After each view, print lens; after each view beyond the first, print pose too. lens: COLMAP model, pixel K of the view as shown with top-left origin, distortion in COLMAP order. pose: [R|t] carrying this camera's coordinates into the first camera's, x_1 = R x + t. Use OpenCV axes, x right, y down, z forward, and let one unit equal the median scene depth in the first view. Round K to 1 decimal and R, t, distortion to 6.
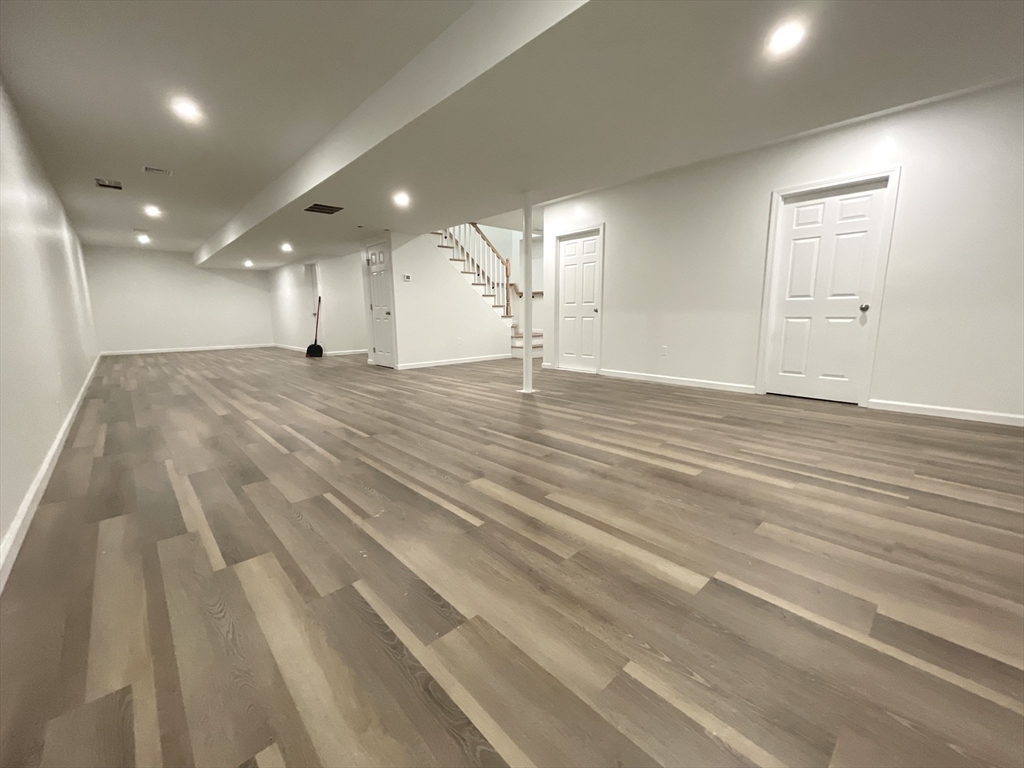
lens RADIAL K [[417.0, 0, 511.9], [0, 417.0, 385.0], [0, 0, 1]] dist [-0.002123, 0.000176]
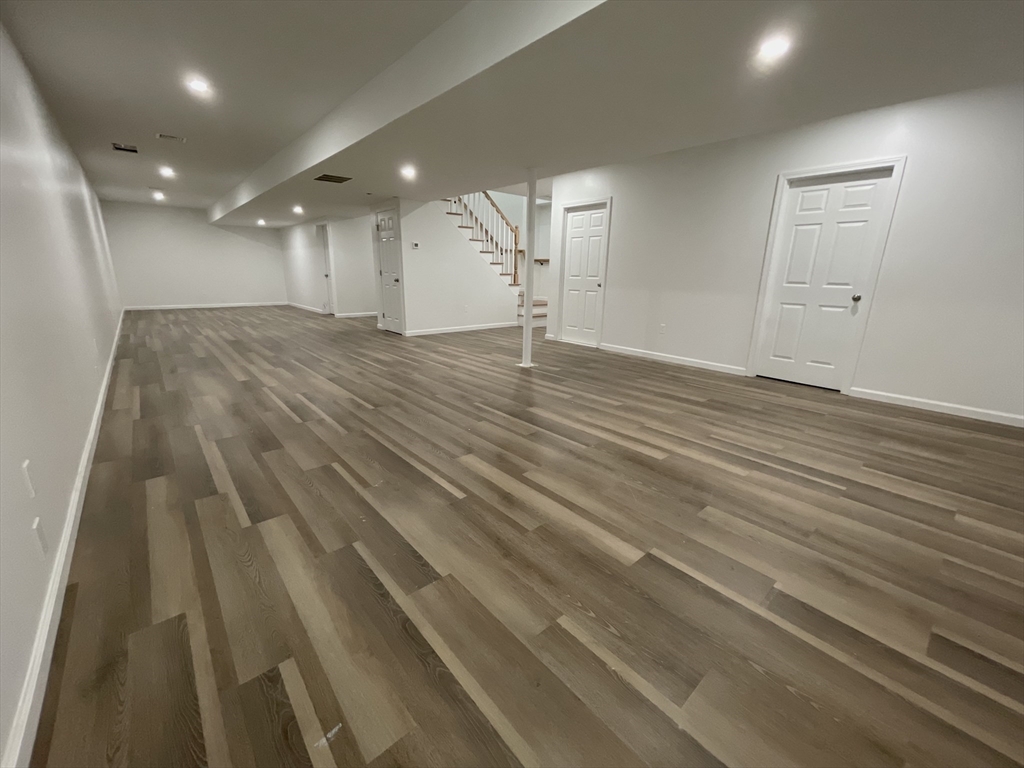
lens RADIAL K [[417.0, 0, 512.0], [0, 417.0, 385.2], [0, 0, 1]] dist [-0.002123, 0.000176]
pose [[0.999014, 0.036215, -0.025700, 0.051739], [-0.033490, 0.994470, 0.099539, -0.064491], [0.029162, -0.098580, 0.994702, -0.084423]]
